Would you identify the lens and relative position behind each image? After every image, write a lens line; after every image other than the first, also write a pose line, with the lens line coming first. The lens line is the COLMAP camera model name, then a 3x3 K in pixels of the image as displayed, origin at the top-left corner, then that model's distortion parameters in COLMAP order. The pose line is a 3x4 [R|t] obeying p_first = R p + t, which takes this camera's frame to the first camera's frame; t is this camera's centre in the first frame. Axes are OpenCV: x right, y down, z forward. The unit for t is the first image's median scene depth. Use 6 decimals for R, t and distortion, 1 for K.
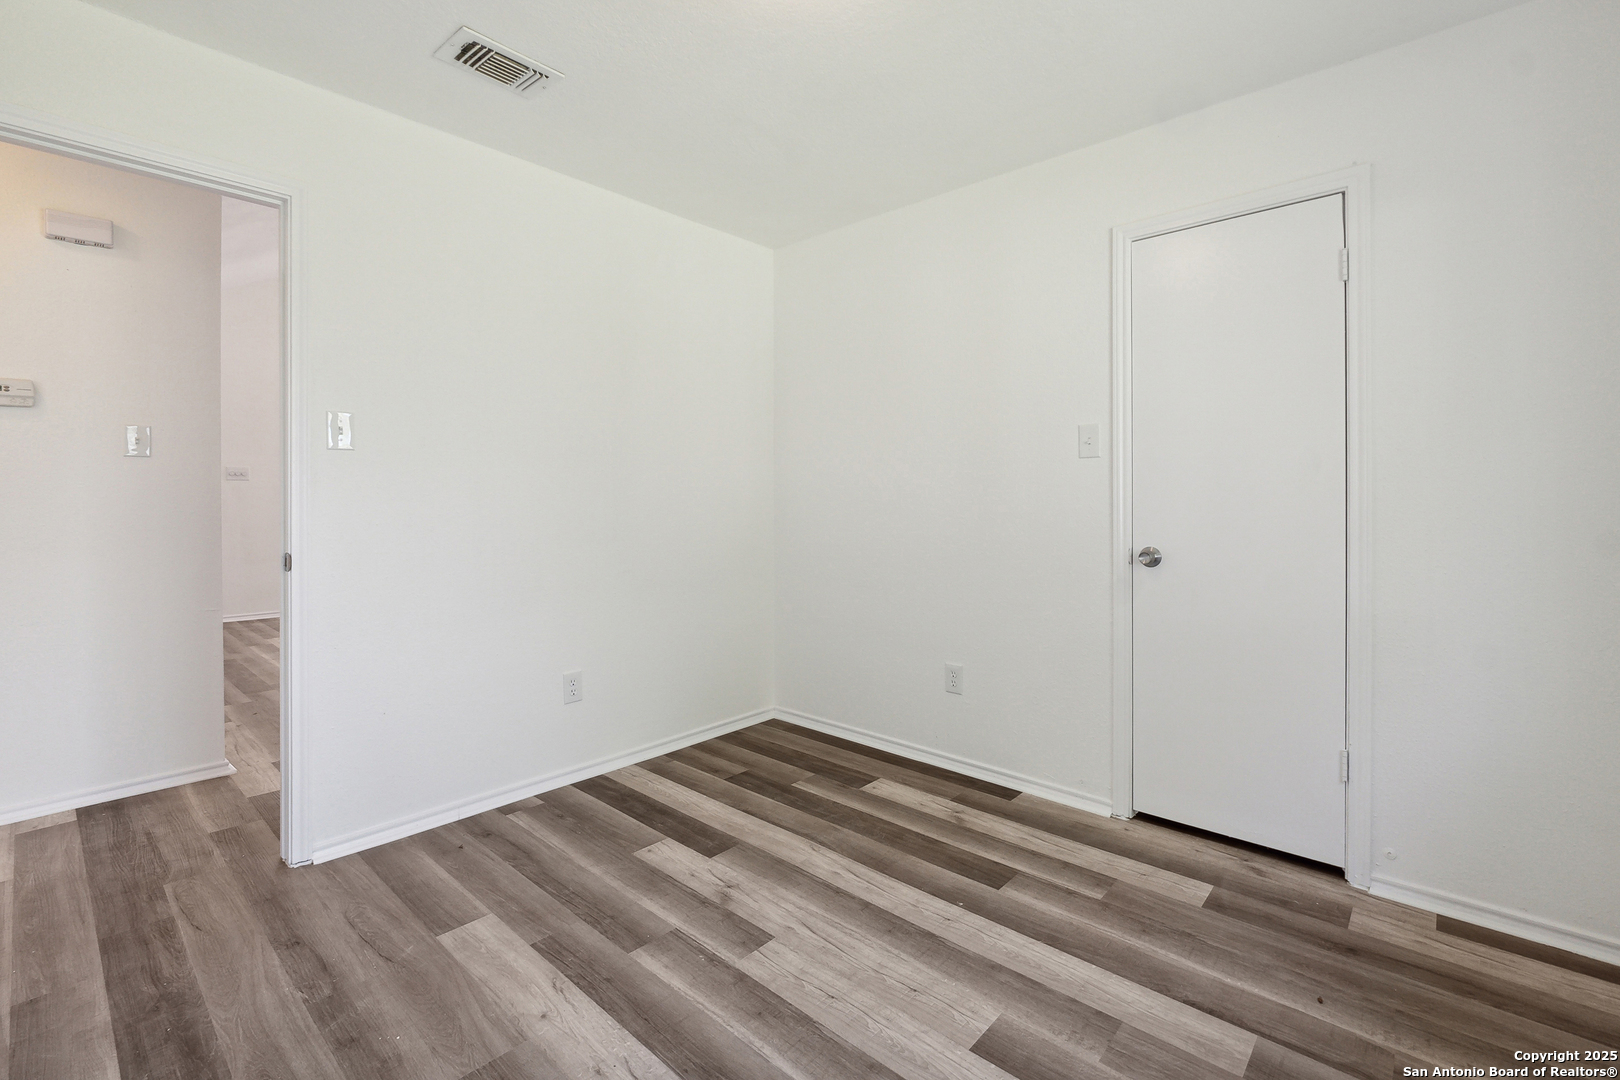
lens RADIAL K [[686.7, 0, 810.0], [0, 686.7, 540.0], [0, 0, 1]] dist [-0.001346, -0.000419]
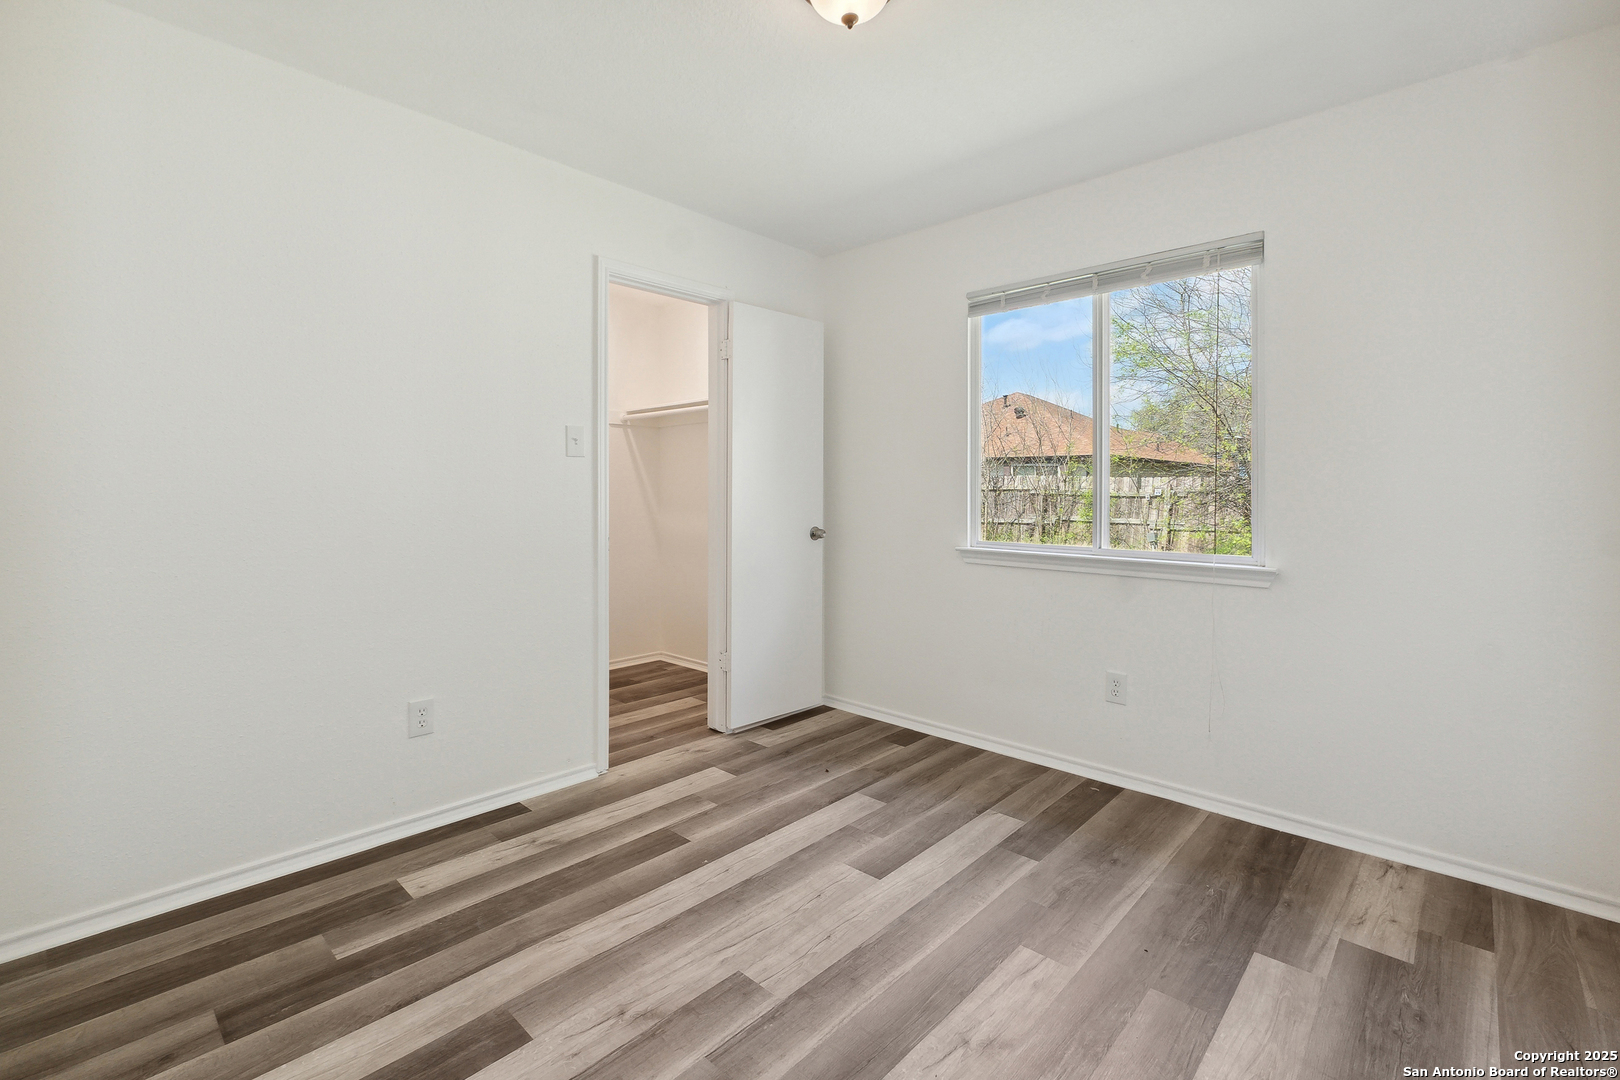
lens RADIAL K [[695.6, 0, 802.7], [0, 695.6, 517.1], [0, 0, 1]] dist [-0.003354, -0.000478]
pose [[0.049828, -0.032818, 0.998218, -0.768215], [0.056167, 0.997970, 0.030007, -0.040761], [-0.997177, 0.054572, 0.051570, 0.670262]]
